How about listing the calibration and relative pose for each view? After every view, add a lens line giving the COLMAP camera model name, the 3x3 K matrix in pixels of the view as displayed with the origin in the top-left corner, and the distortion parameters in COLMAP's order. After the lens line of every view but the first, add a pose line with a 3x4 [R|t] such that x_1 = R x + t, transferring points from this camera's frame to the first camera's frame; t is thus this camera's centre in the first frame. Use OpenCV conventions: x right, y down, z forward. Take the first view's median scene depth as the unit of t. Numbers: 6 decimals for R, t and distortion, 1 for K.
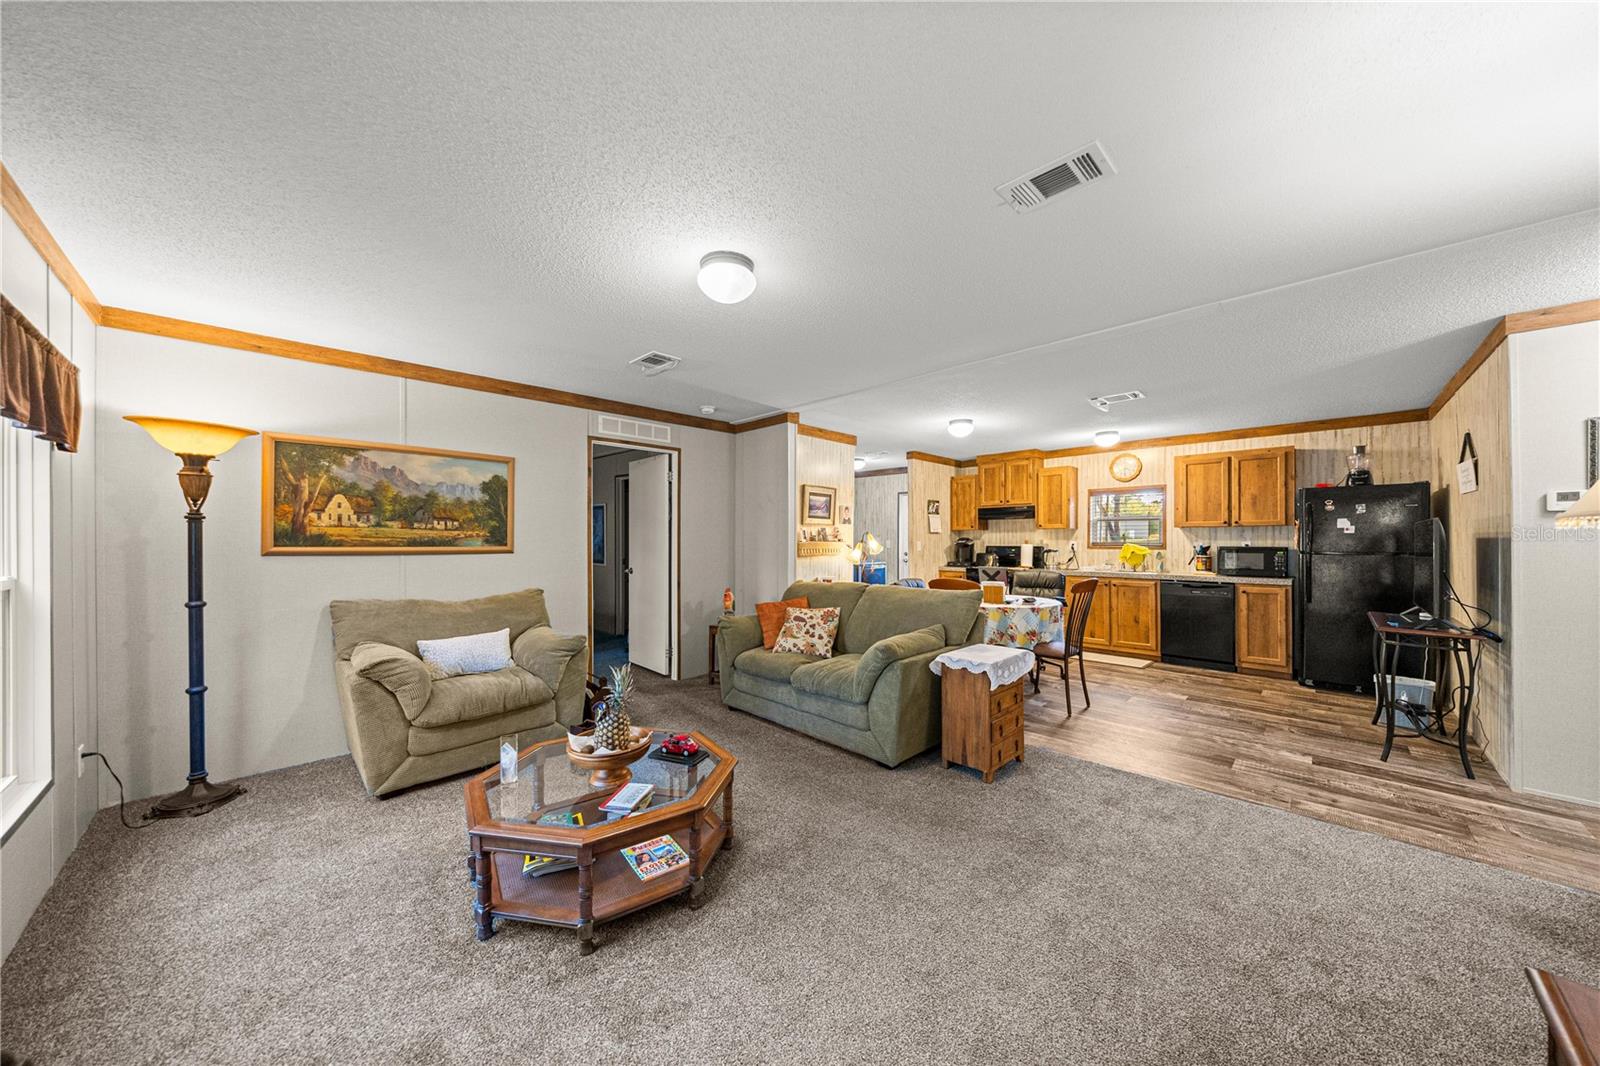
lens RADIAL K [[529.9, 0, 805.2], [0, 529.9, 539.7], [0, 0, 1]] dist [-0.003085, -0.000020]
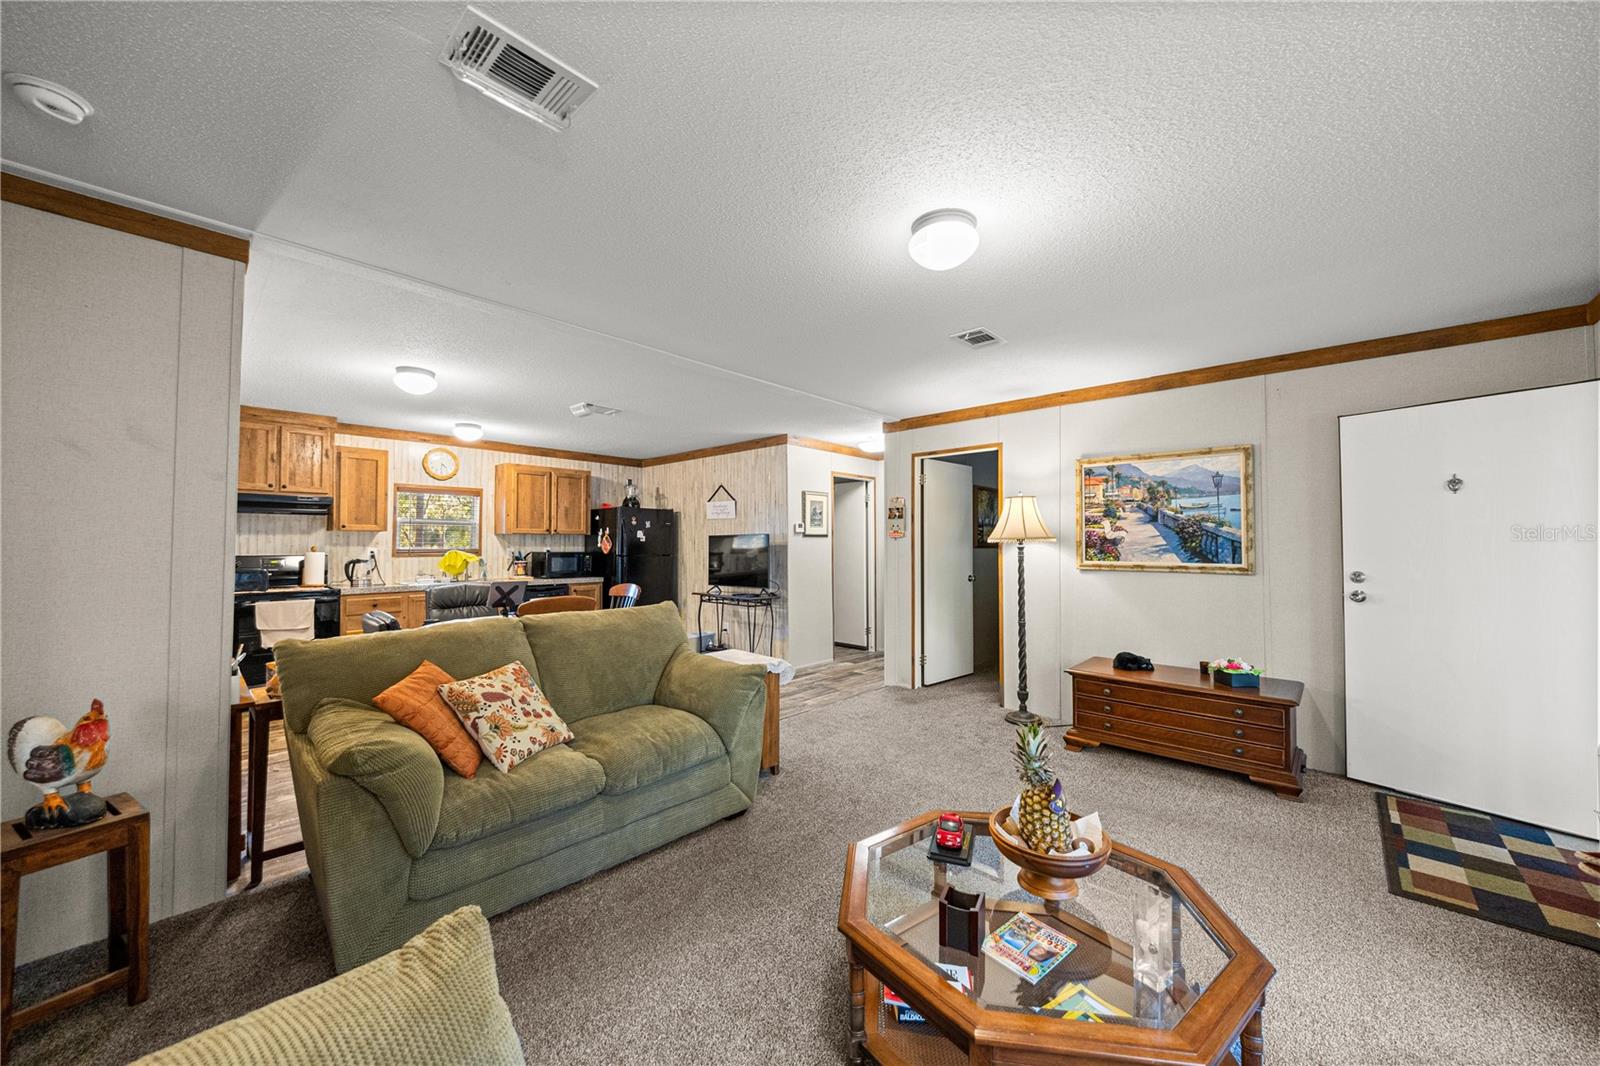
lens RADIAL K [[582.9, 0, 789.9], [0, 582.9, 533.7], [0, 0, 1]] dist [-0.003892, -0.000123]
pose [[-0.021810, 0.019867, 0.999565, -0.427332], [-0.000443, 0.999802, -0.019881, -0.001703], [-0.999762, -0.000876, -0.021797, 0.506793]]
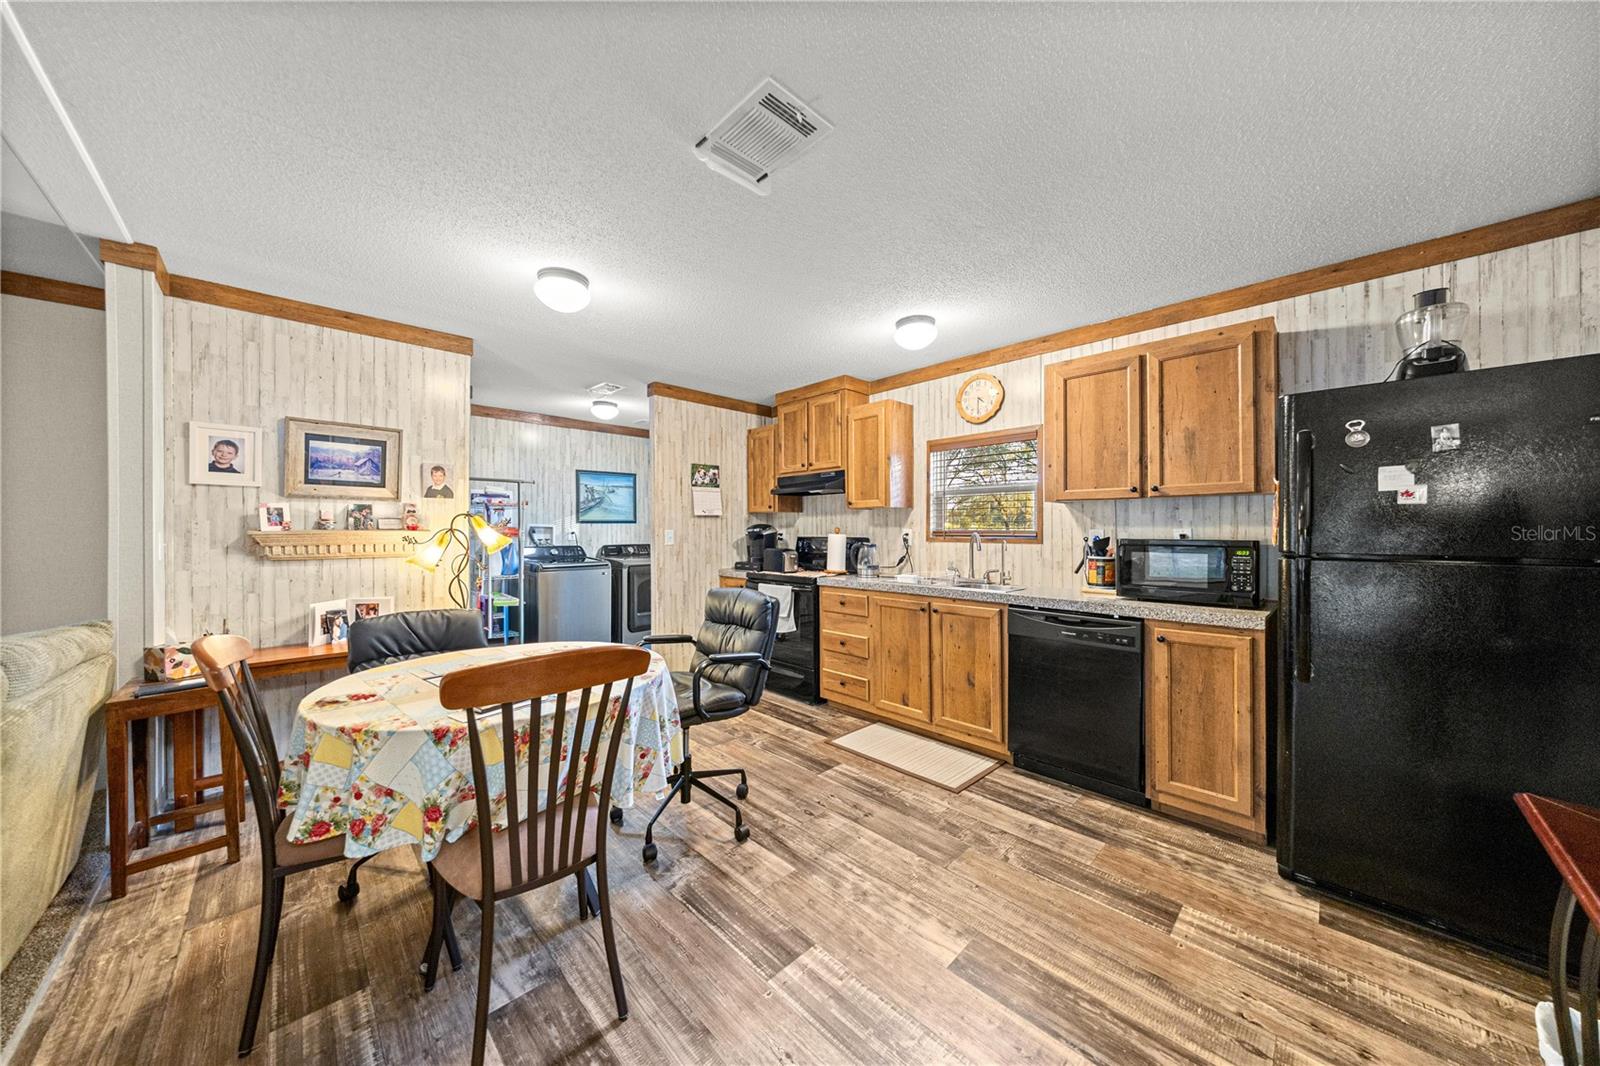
lens RADIAL K [[529.9, 0, 793.5], [0, 529.9, 528.5], [0, 0, 1]] dist [-0.003085, -0.000020]
pose [[0.999741, -0.001918, -0.022663, 0.478987], [0.001894, 0.999998, -0.001078, 0.003212], [0.022665, 0.001035, 0.999743, 0.491805]]
